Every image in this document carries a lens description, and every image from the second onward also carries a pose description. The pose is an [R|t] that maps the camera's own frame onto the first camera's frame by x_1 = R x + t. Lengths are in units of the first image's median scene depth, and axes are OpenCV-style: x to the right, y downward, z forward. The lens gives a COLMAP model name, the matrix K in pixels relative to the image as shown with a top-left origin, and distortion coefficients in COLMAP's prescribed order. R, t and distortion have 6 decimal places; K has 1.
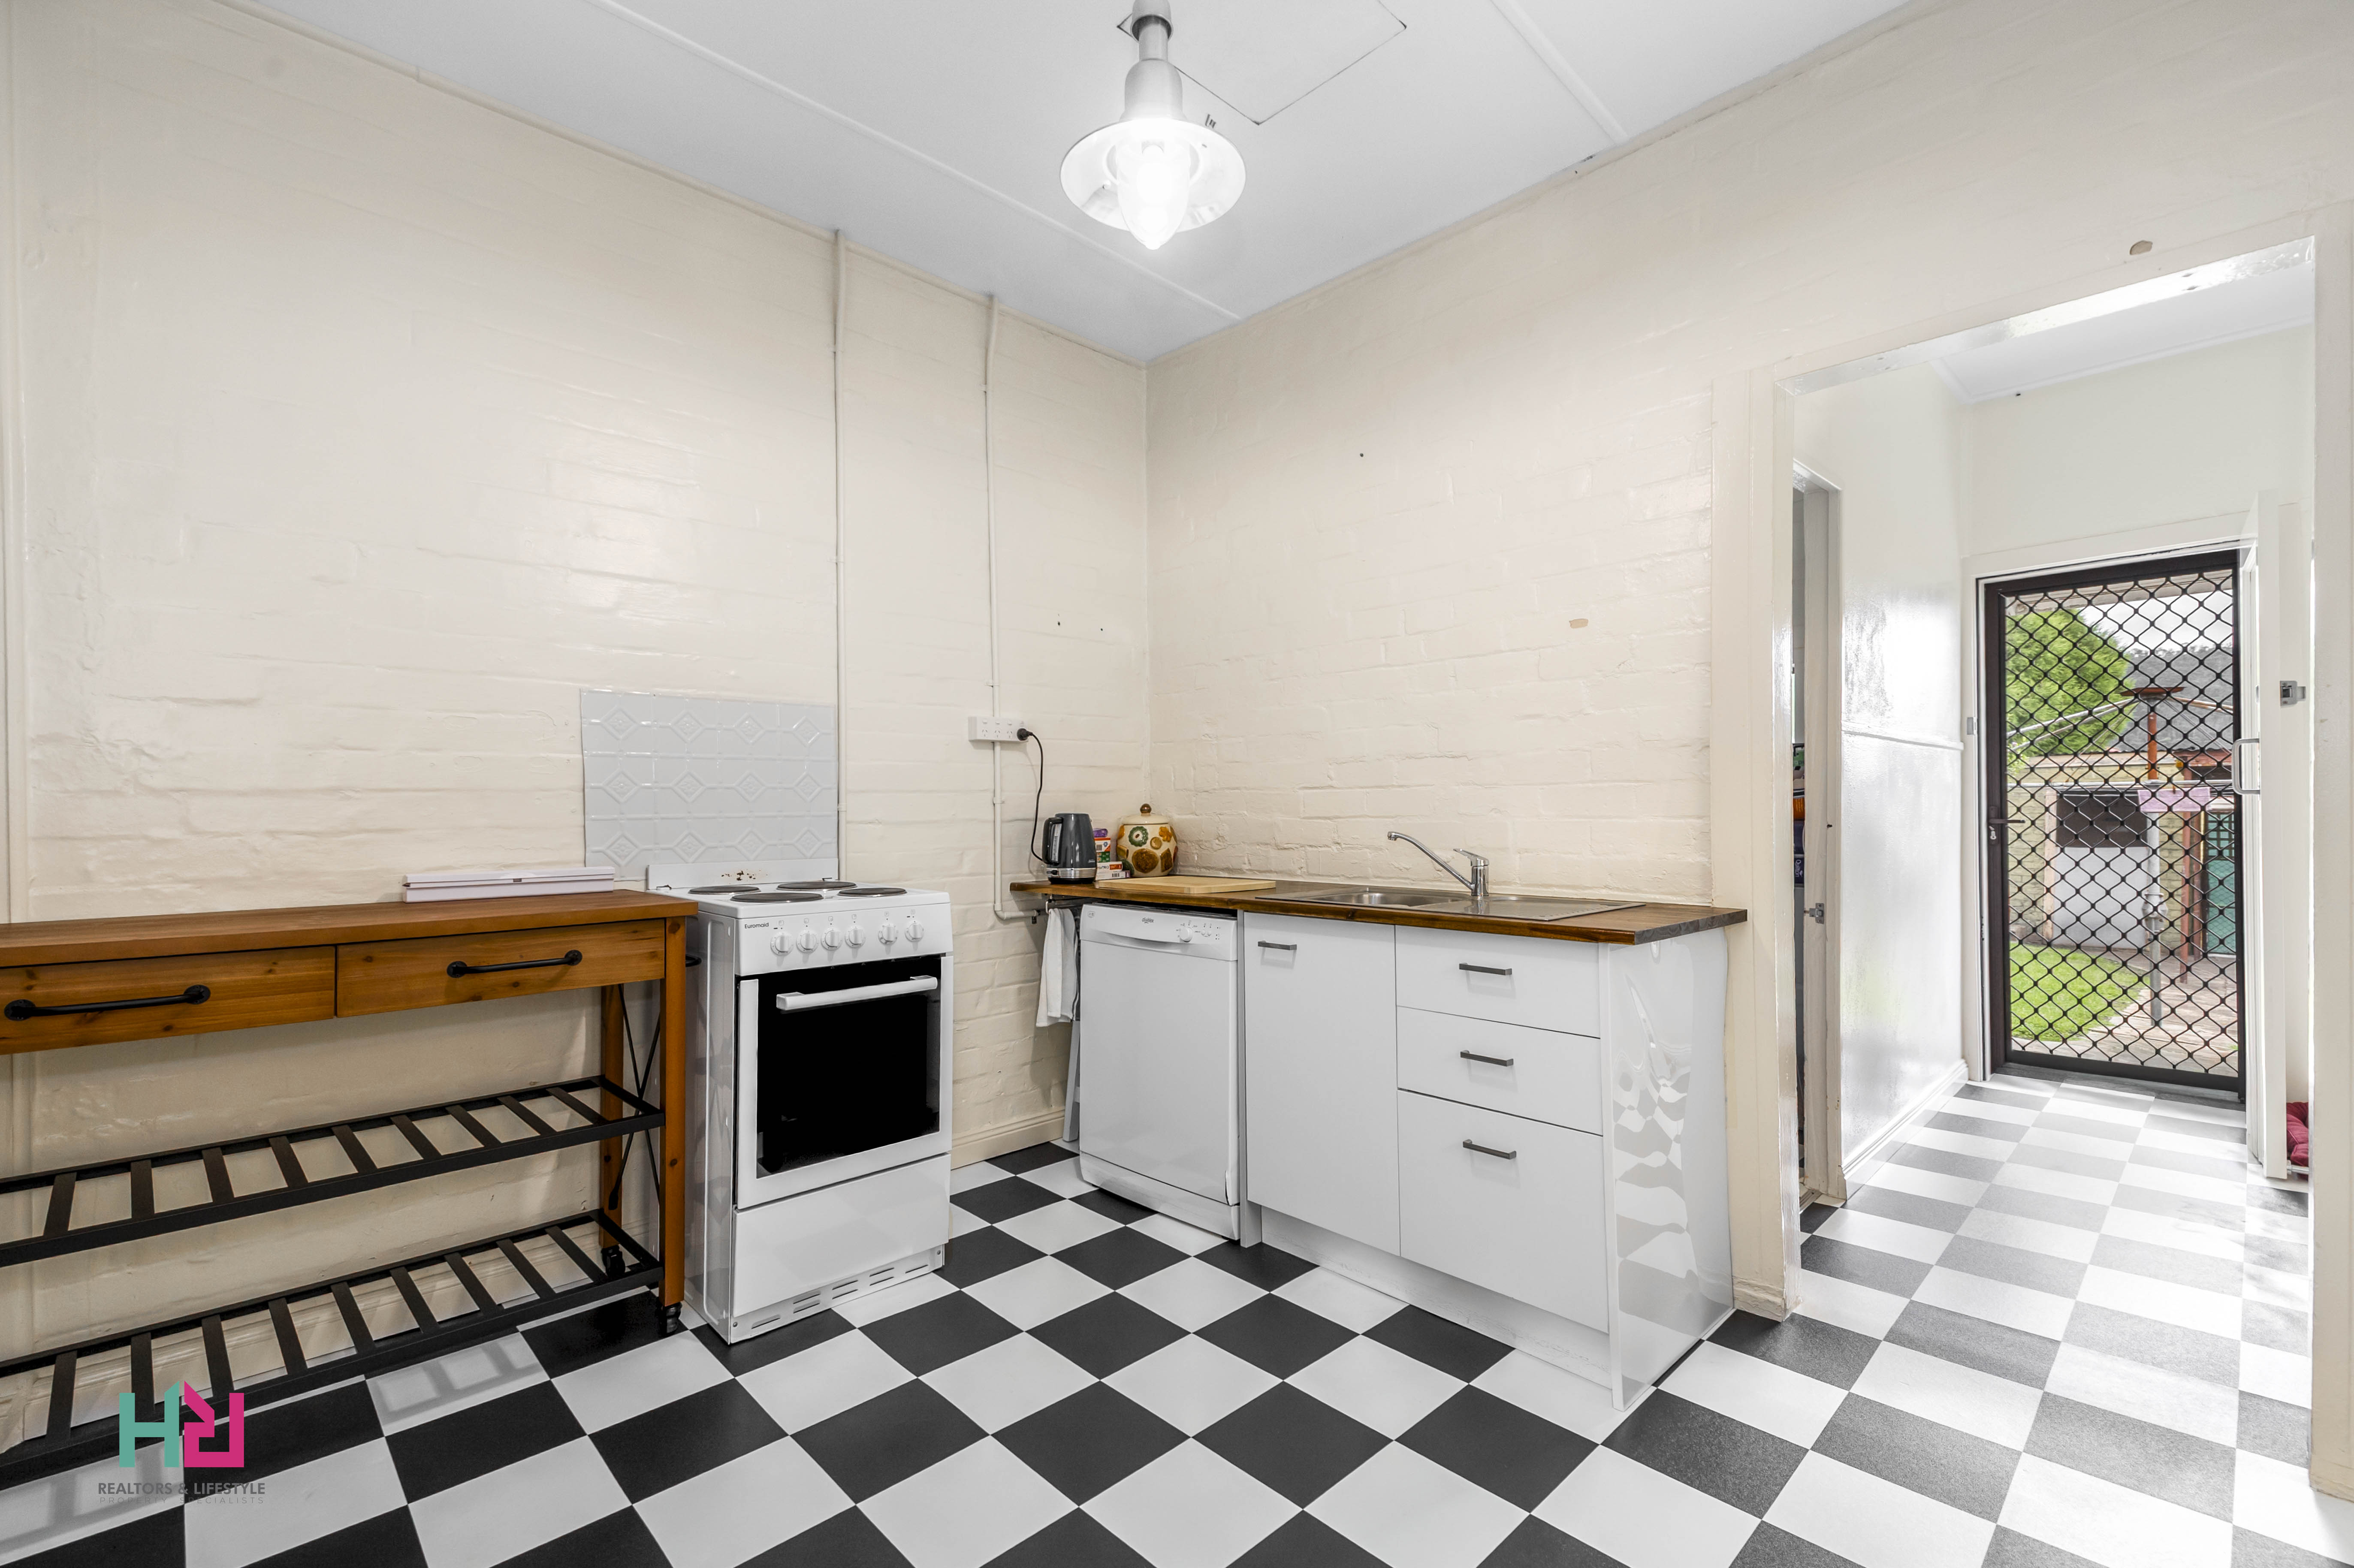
lens RADIAL K [[1029.2, 0, 1177.0], [0, 1029.2, 784.0], [0, 0, 1]] dist [0.000986, 0.000139]
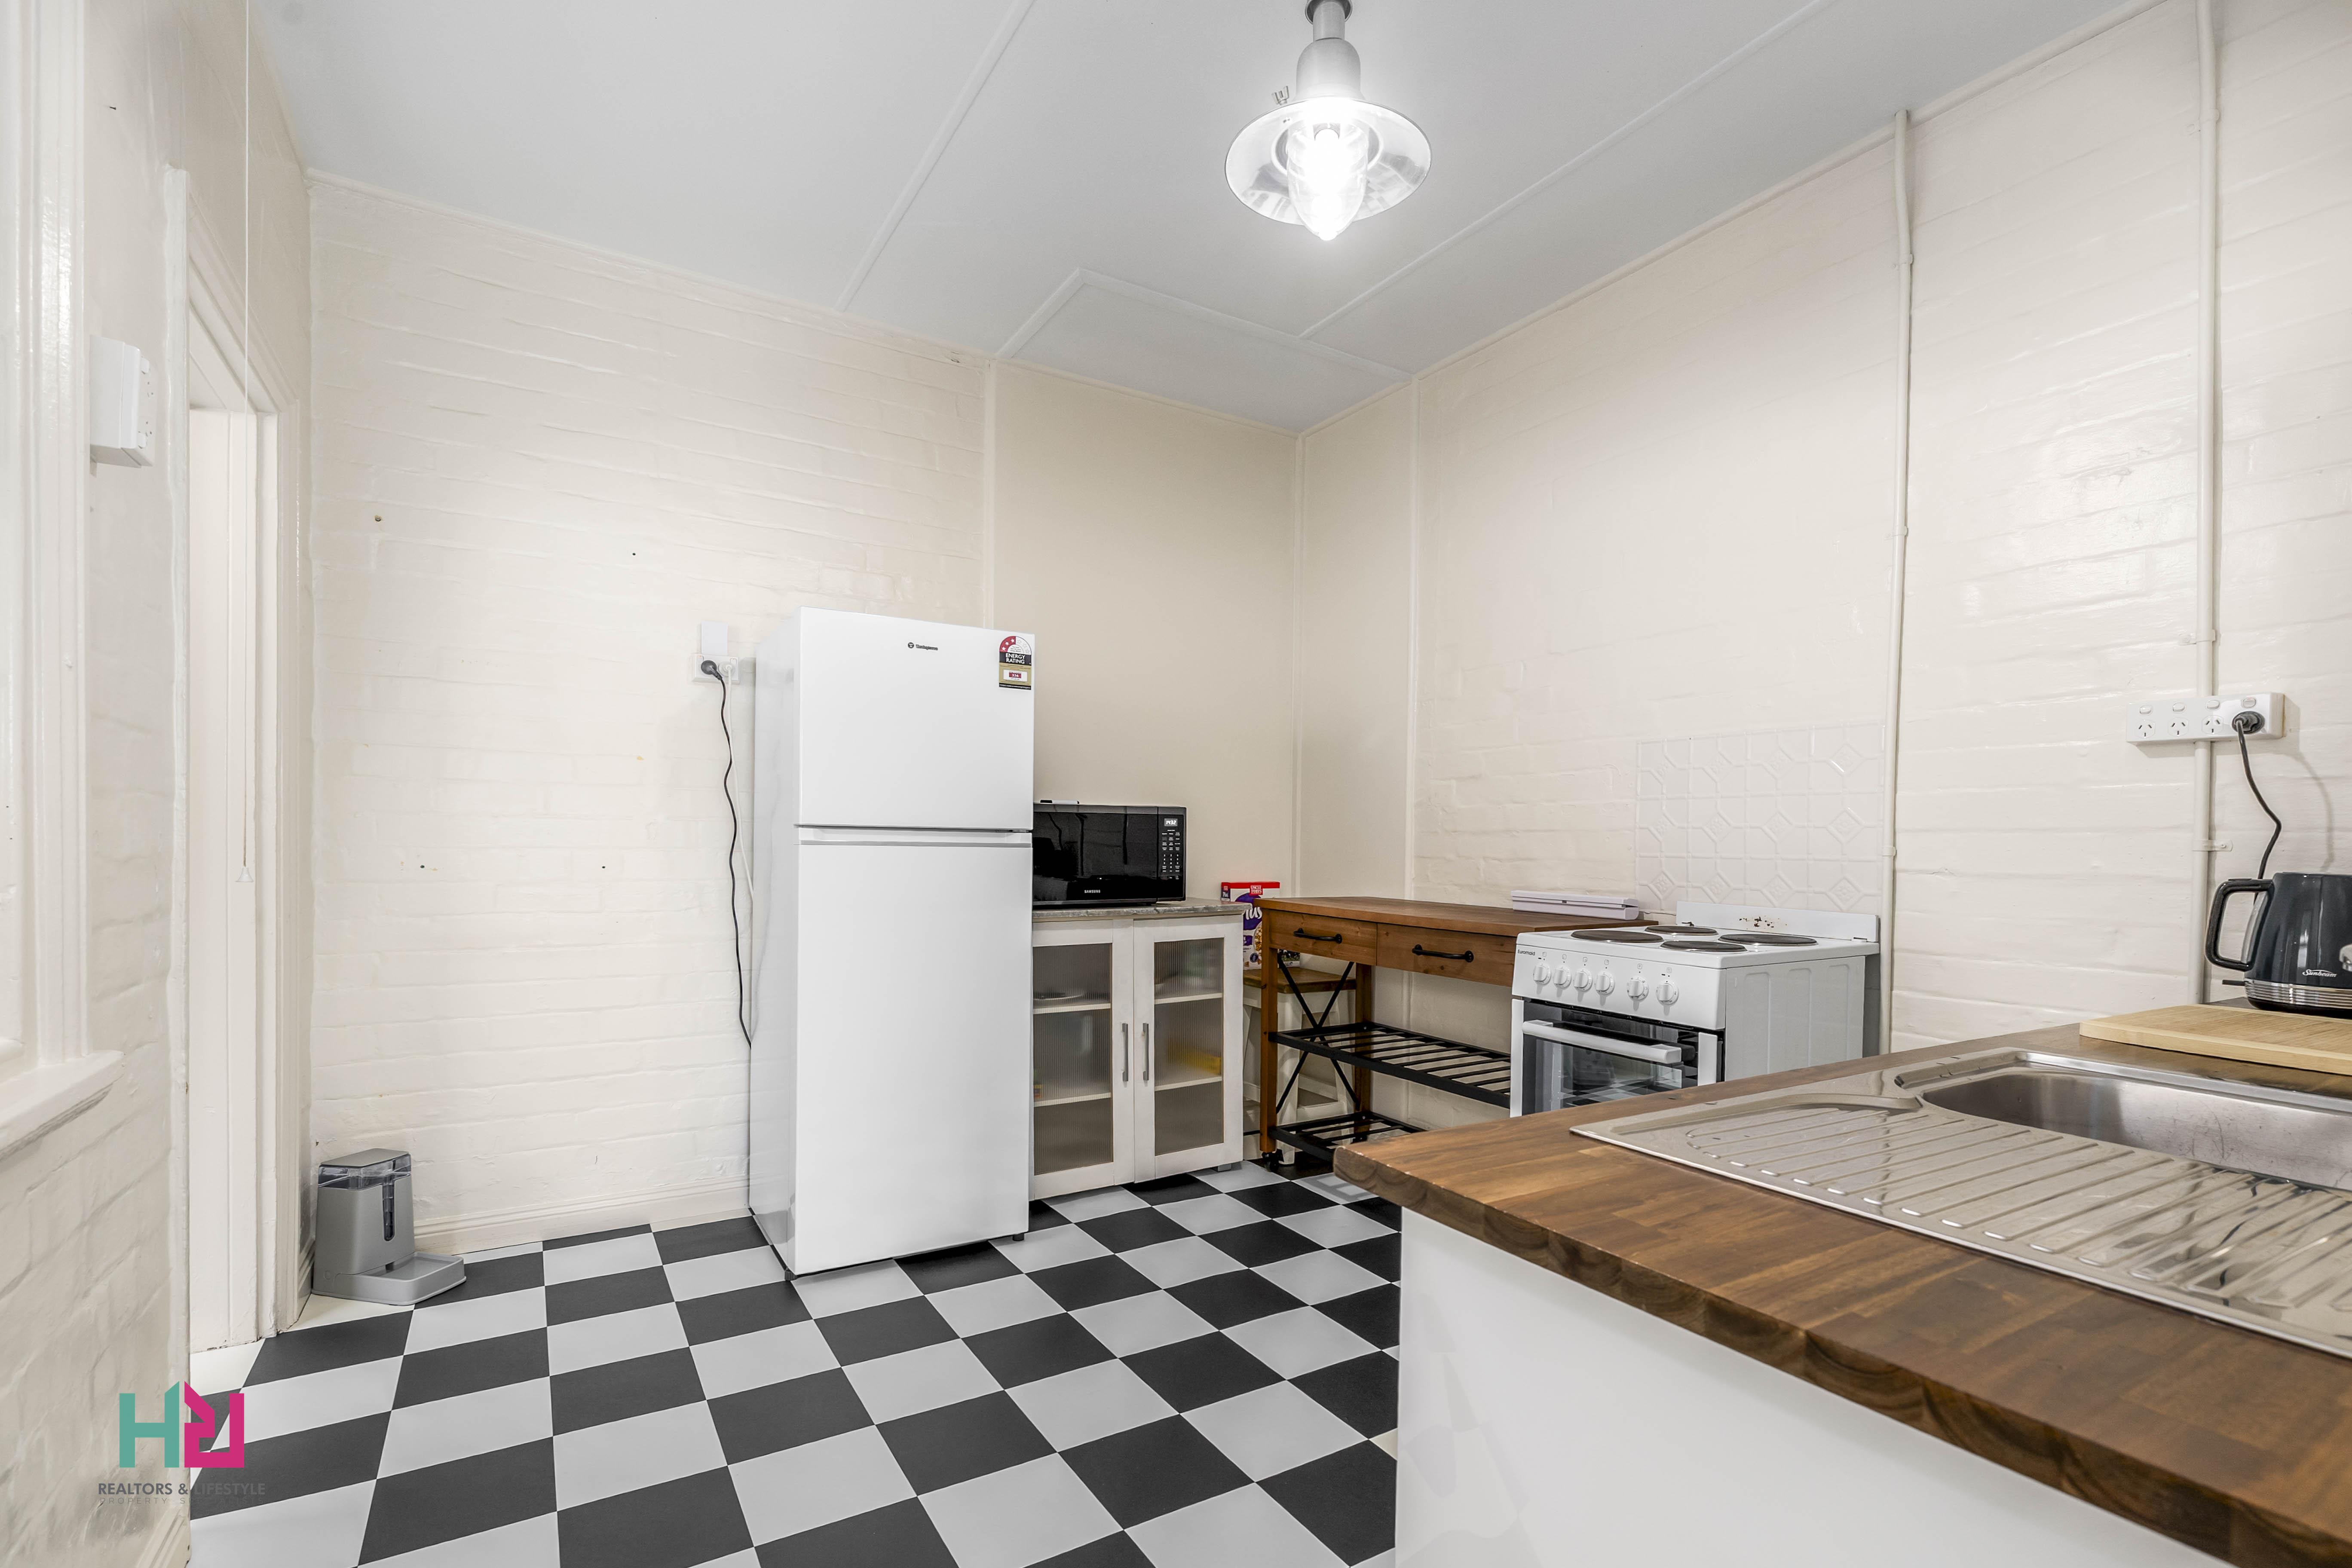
lens RADIAL K [[1050.8, 0, 1172.6], [0, 1050.8, 839.5], [0, 0, 1]] dist [0.000492, 0.000062]
pose [[-0.253776, 0.005676, -0.967246, 0.869859], [0.011180, 0.999933, 0.002934, 0.008375], [0.967198, -0.010069, -0.253822, 1.016584]]
